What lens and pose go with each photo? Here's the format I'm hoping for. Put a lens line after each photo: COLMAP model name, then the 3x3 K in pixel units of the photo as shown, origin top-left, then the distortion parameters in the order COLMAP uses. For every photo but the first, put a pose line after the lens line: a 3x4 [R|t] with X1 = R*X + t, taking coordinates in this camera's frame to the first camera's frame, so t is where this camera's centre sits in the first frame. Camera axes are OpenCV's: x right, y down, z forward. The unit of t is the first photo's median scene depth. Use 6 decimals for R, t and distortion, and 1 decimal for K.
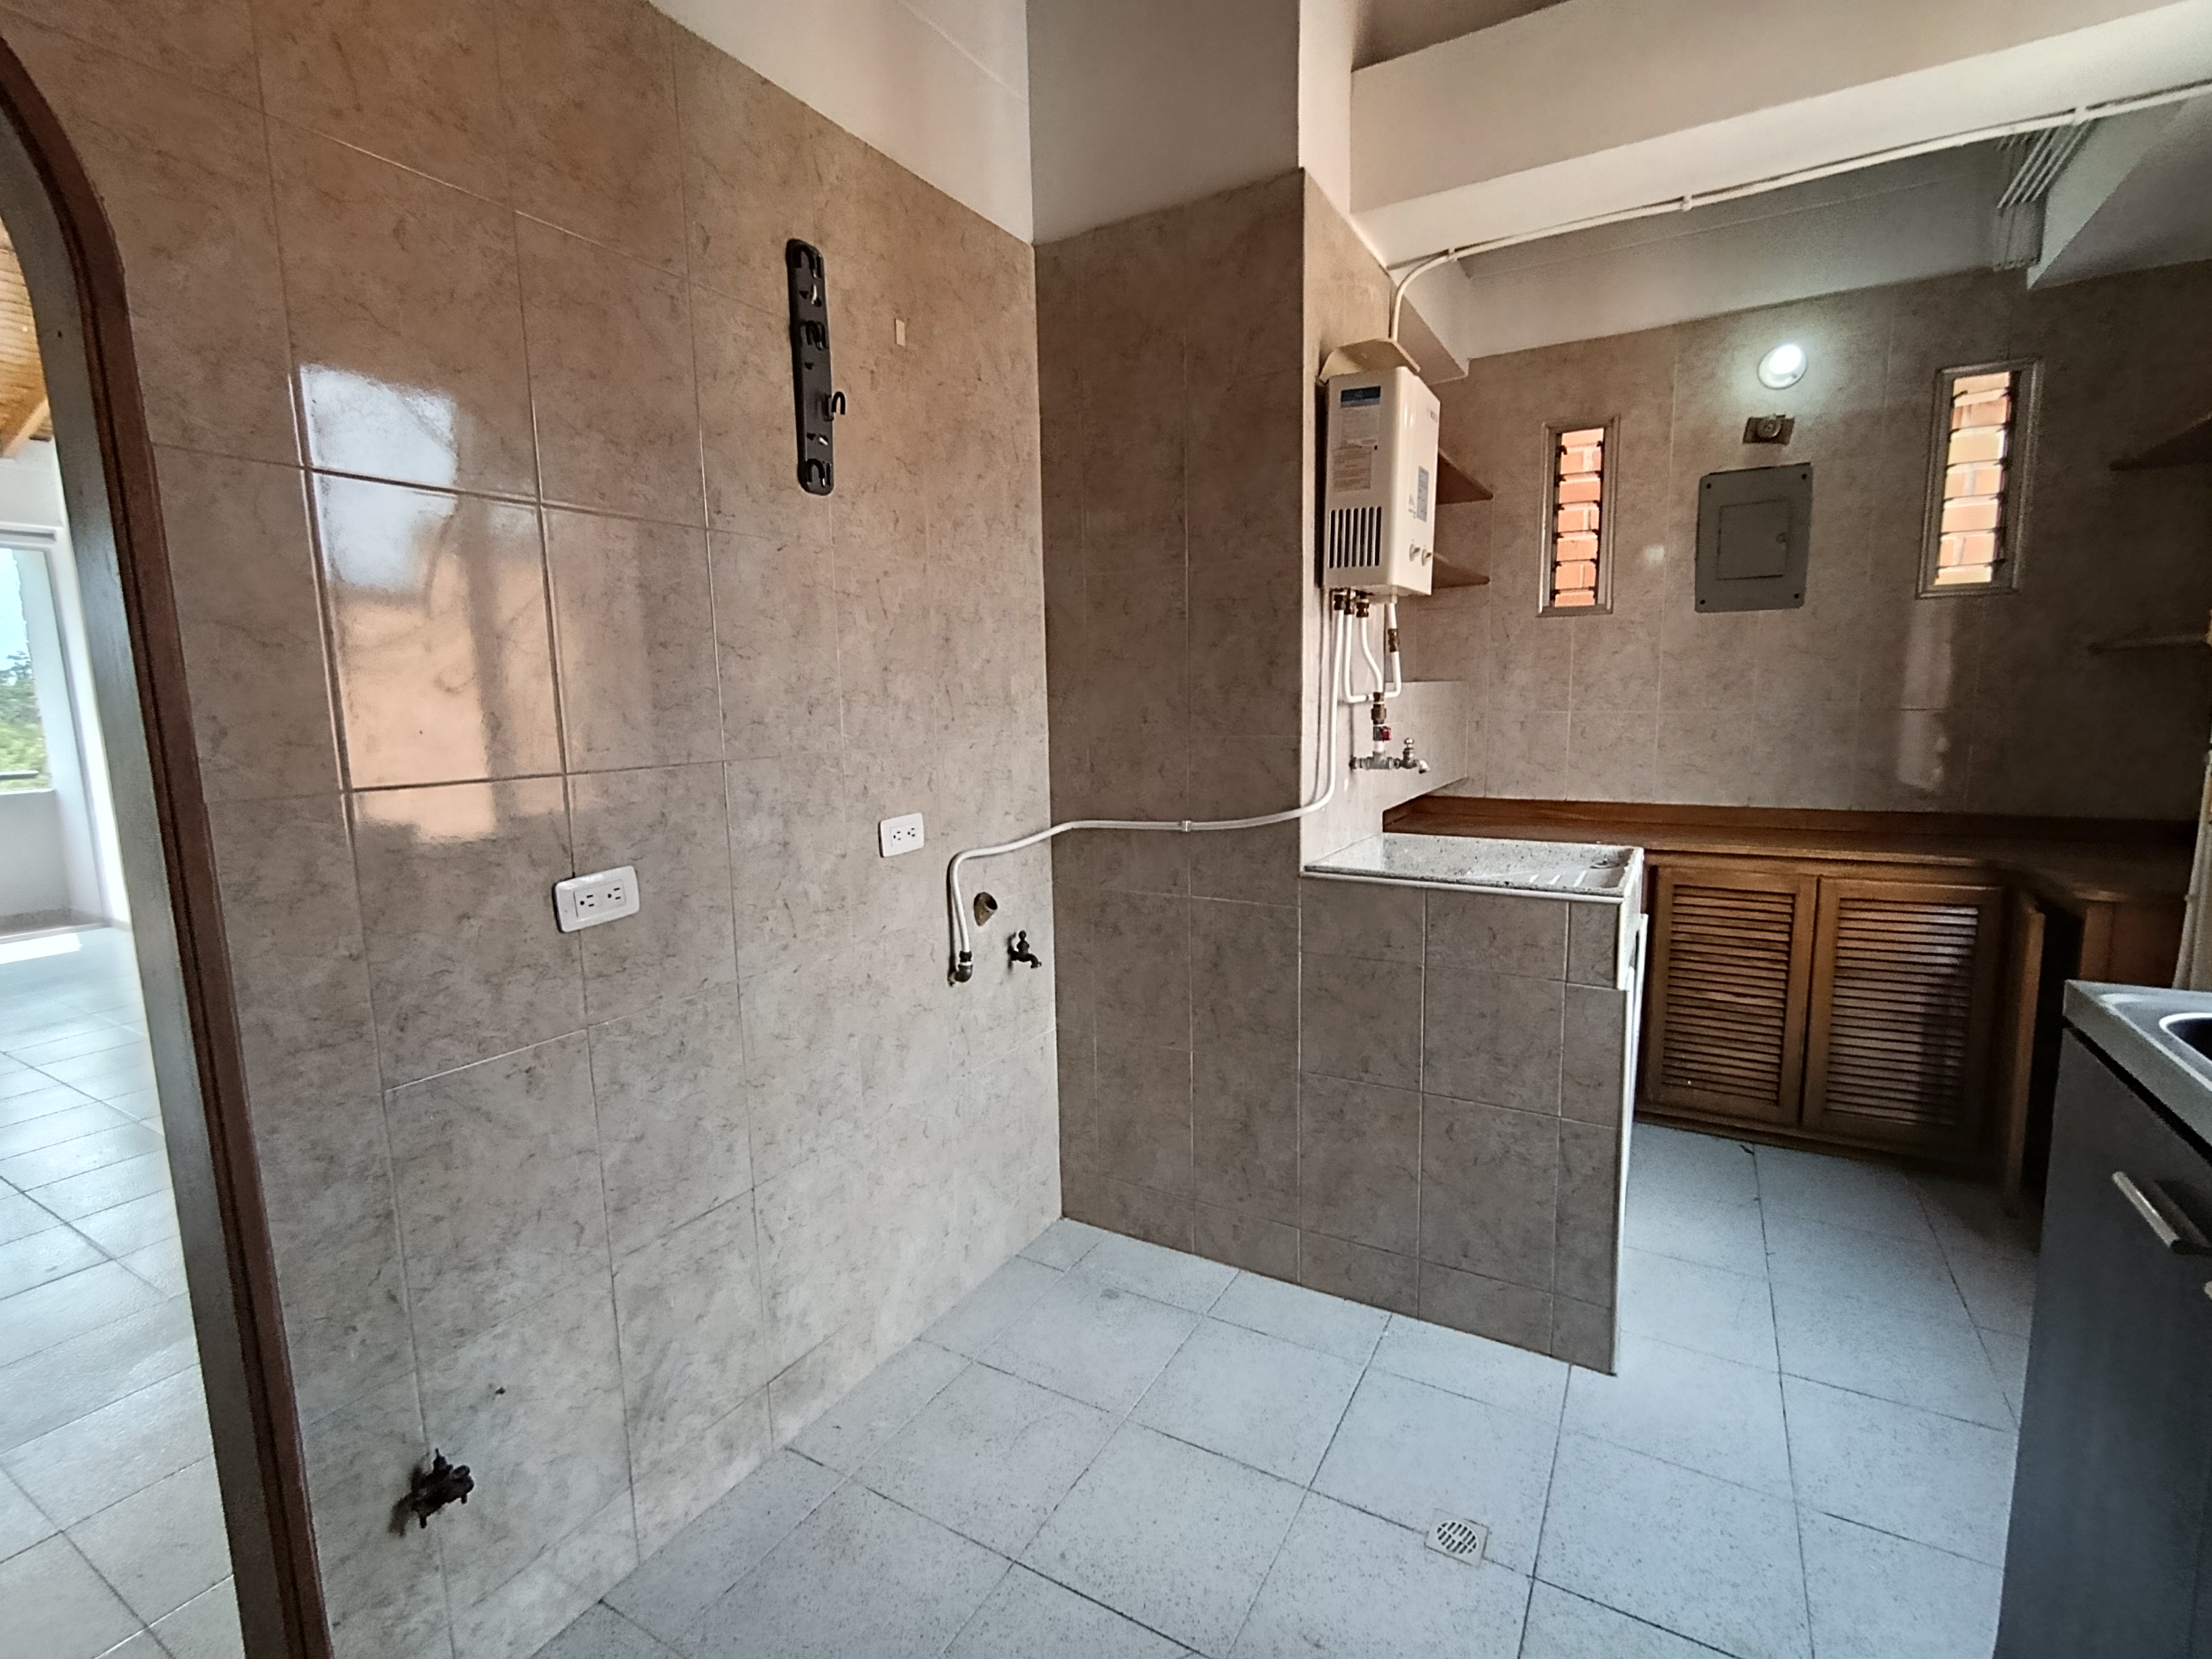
lens RADIAL K [[1007.3, 0, 1118.1], [0, 1007.3, 822.9], [0, 0, 1]] dist [0.007479, 0.000225]
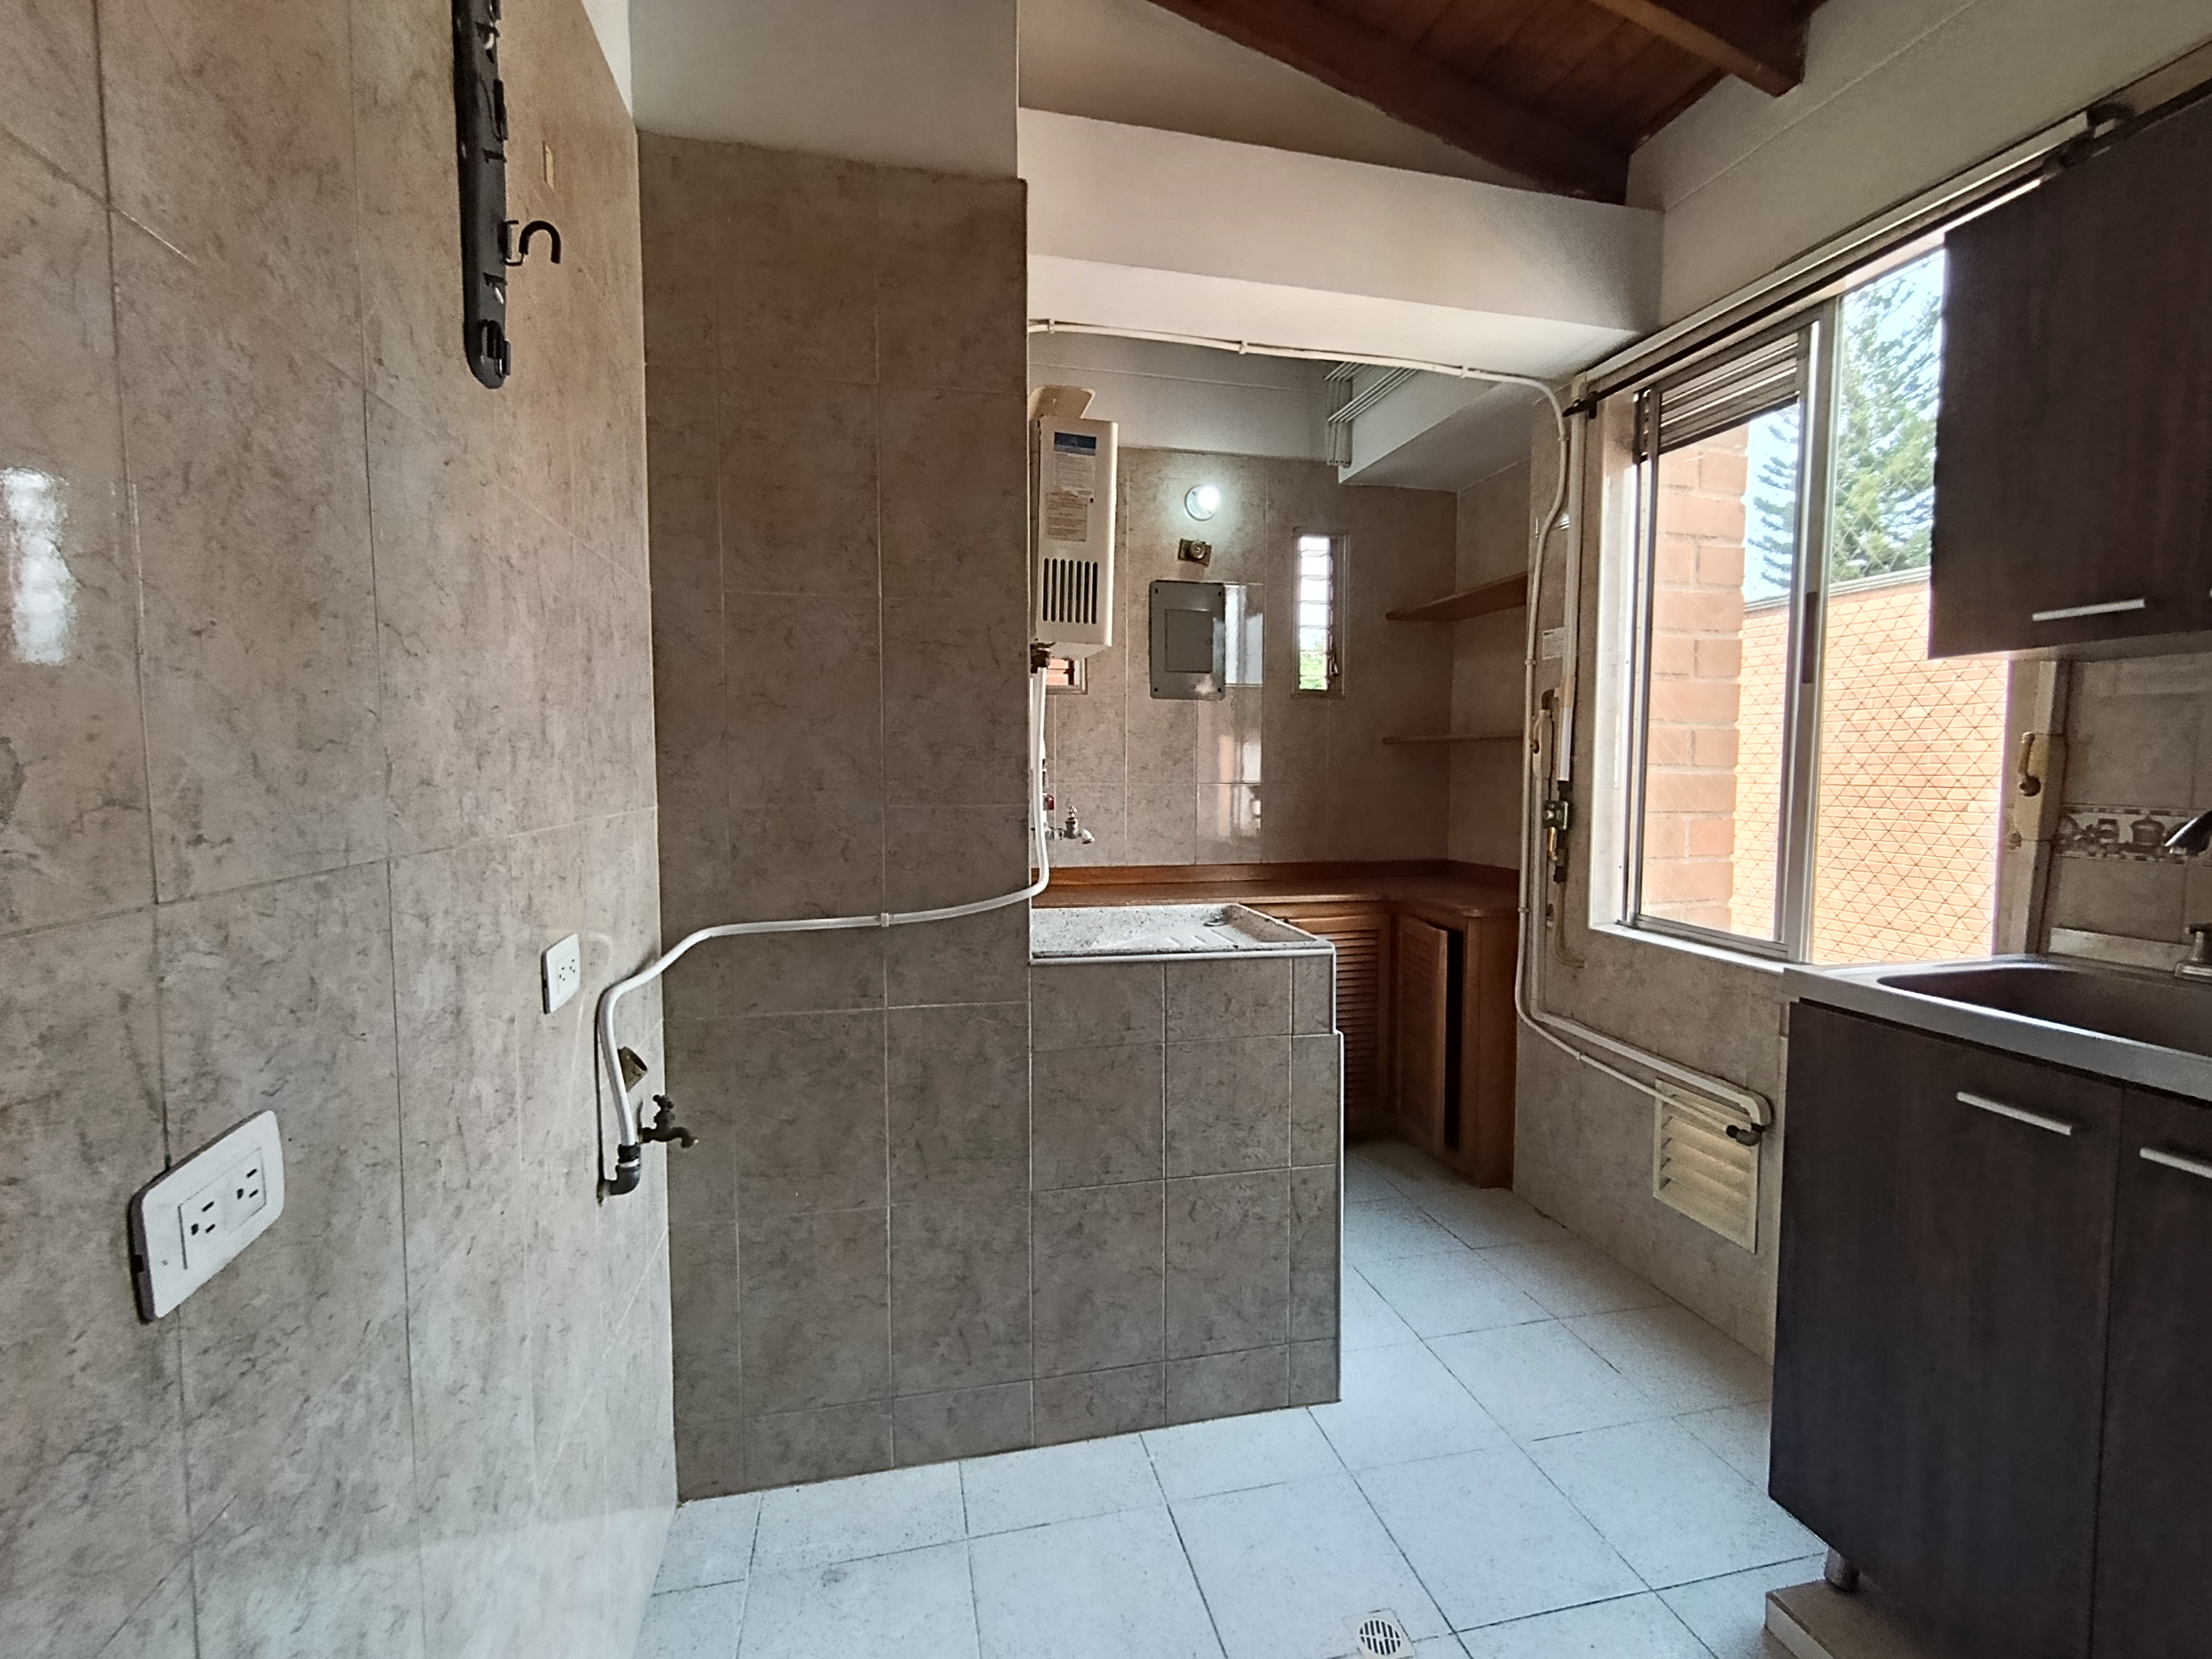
lens RADIAL K [[1007.3, 0, 1105.6], [0, 1007.3, 827.2], [0, 0, 1]] dist [0.007479, 0.000225]
pose [[0.733136, -0.023019, 0.679692, -0.358446], [0.072328, 0.996398, -0.044270, -0.022689], [-0.676225, 0.081617, 0.732160, 0.305064]]
